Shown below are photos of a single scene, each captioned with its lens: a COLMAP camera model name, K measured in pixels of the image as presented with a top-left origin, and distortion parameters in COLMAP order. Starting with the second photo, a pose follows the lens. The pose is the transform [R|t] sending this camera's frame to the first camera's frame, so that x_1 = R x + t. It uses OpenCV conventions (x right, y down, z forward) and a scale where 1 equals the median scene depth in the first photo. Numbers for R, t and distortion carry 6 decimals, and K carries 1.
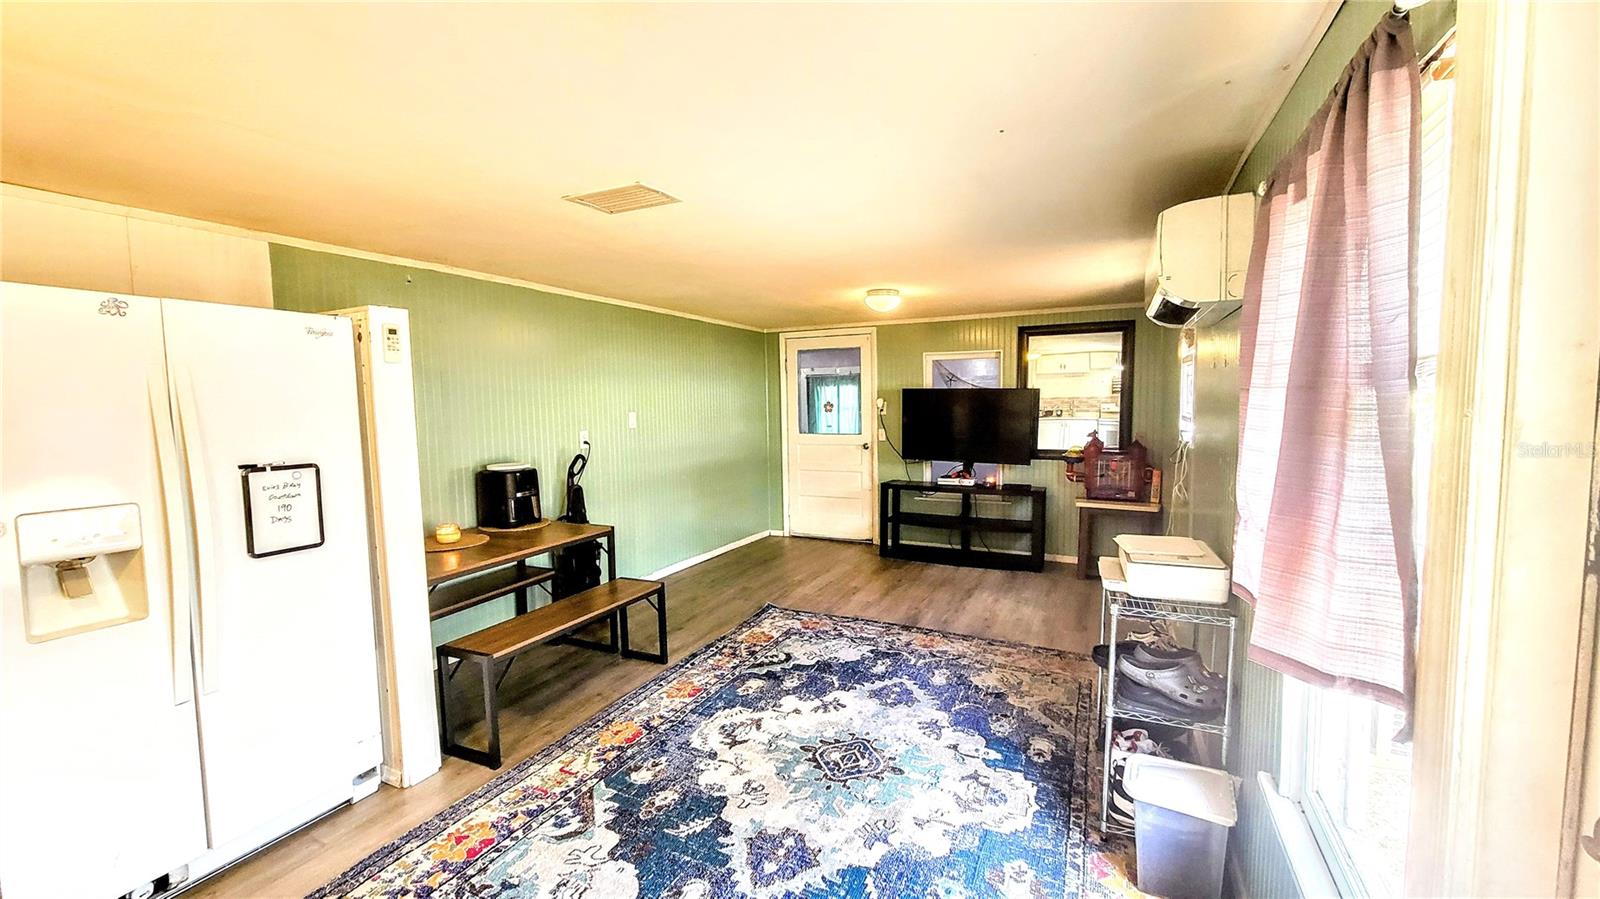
lens RADIAL K [[648.6, 0, 796.9], [0, 648.6, 454.4], [0, 0, 1]] dist [0.000248, -0.000345]
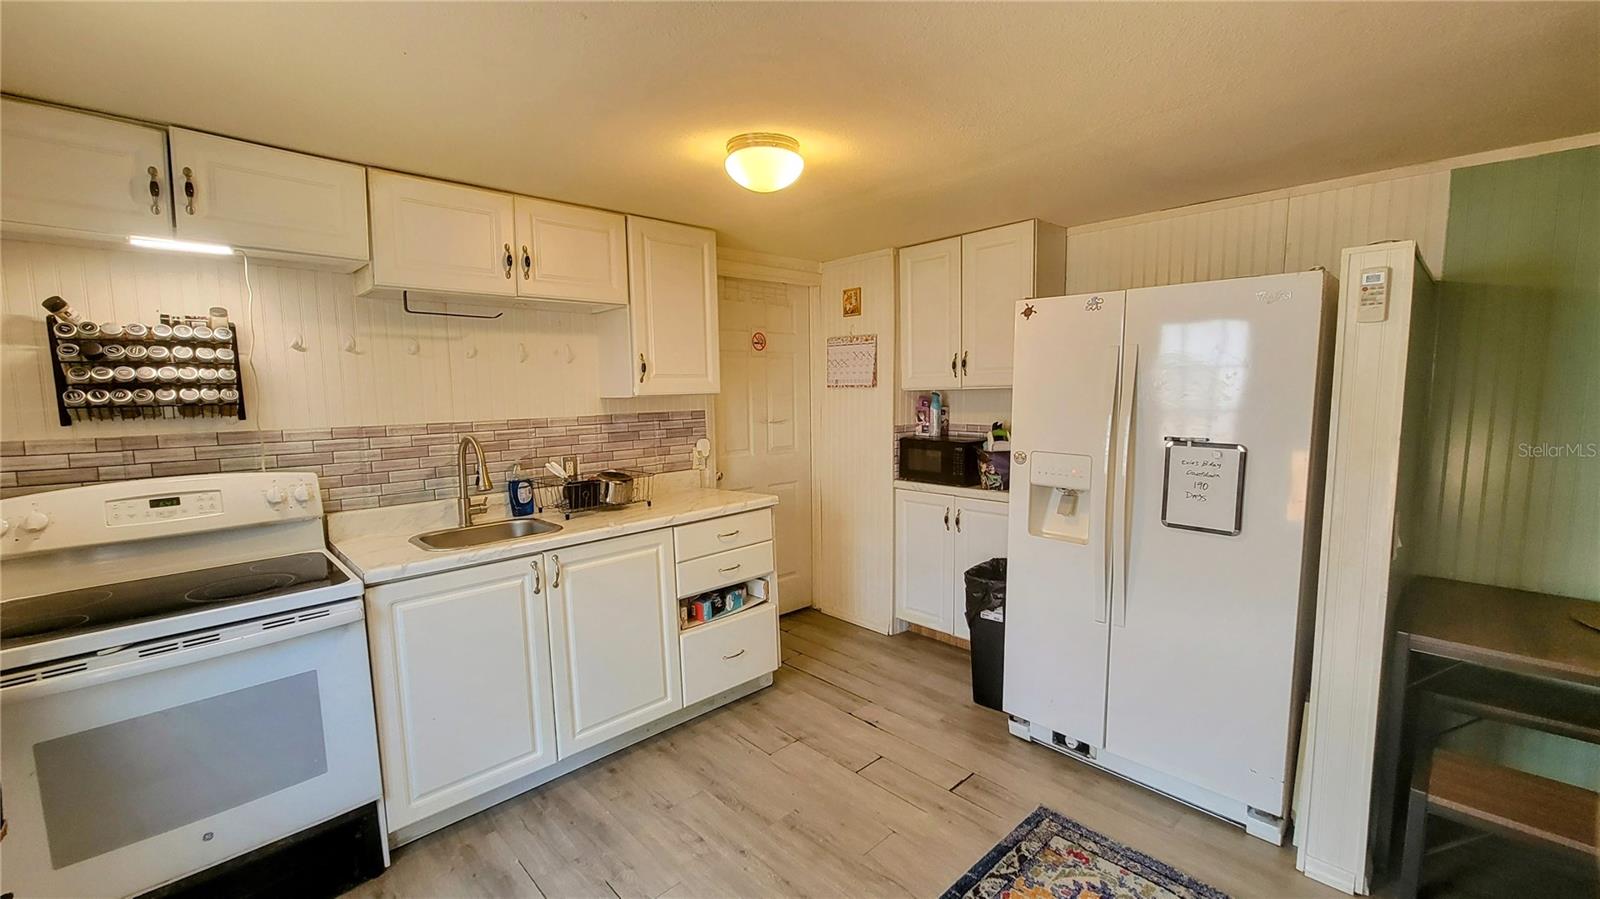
lens RADIAL K [[648.6, 0, 796.9], [0, 648.6, 454.4], [0, 0, 1]] dist [0.000248, -0.000345]
pose [[-0.352805, 0.125131, -0.927292, 0.214696], [-0.061778, 0.985740, 0.156523, -0.052389], [0.933655, 0.112508, -0.340044, 0.500013]]
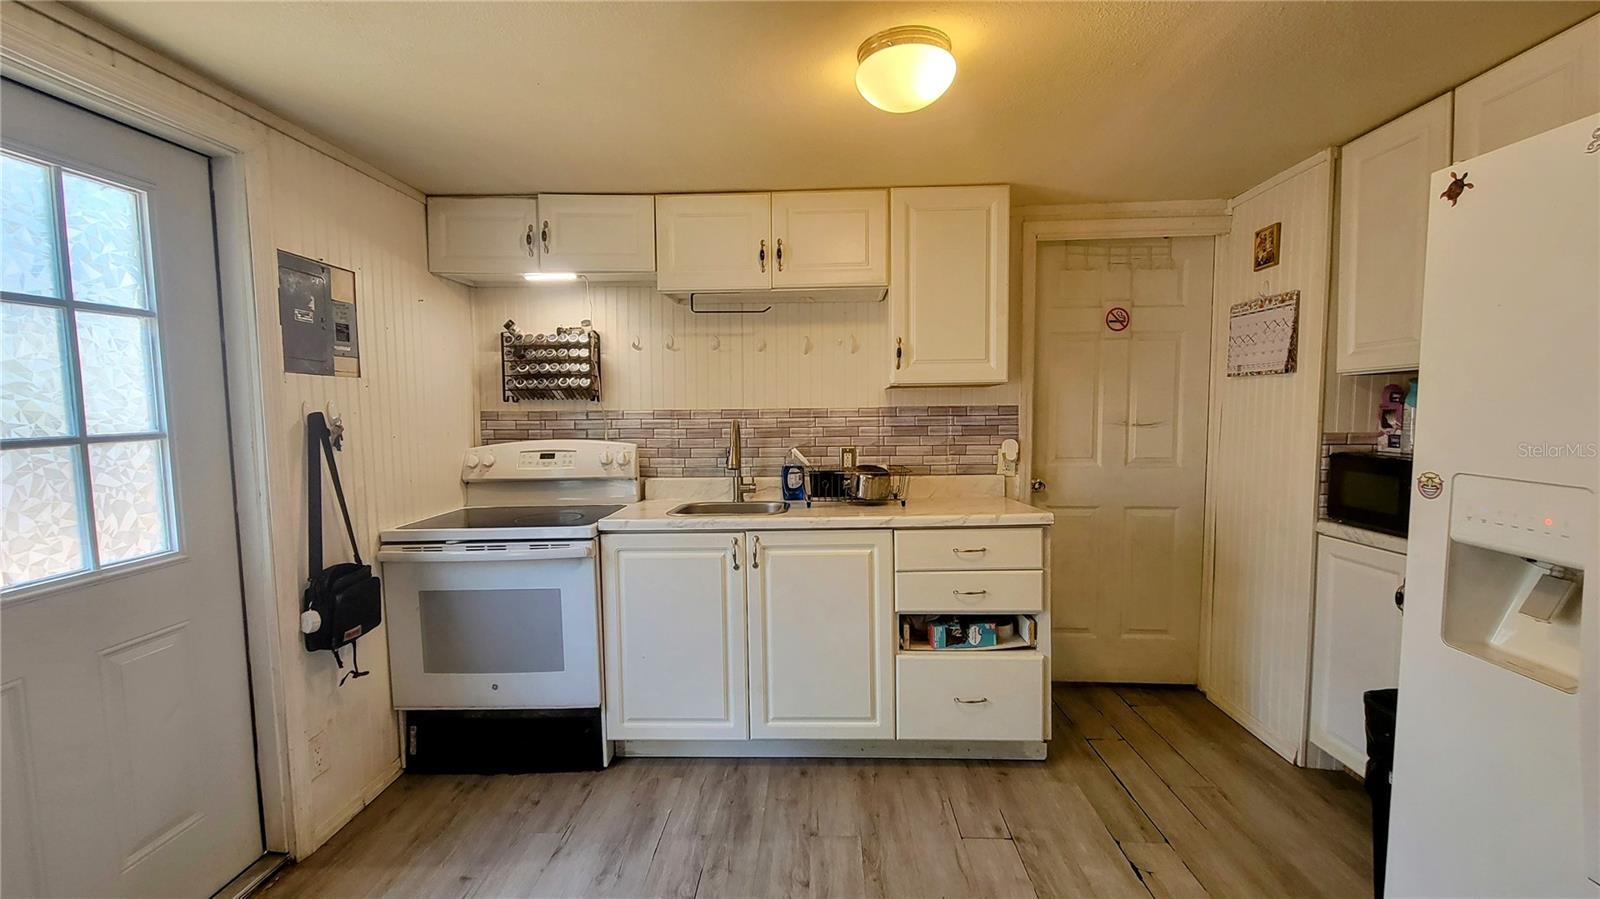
lens RADIAL K [[648.6, 0, 796.9], [0, 648.6, 454.4], [0, 0, 1]] dist [0.000248, -0.000345]
pose [[-0.915940, 0.059578, -0.396869, -0.099570], [-0.005374, 0.987010, 0.160572, -0.021883], [0.401280, 0.149207, -0.903721, 0.682657]]
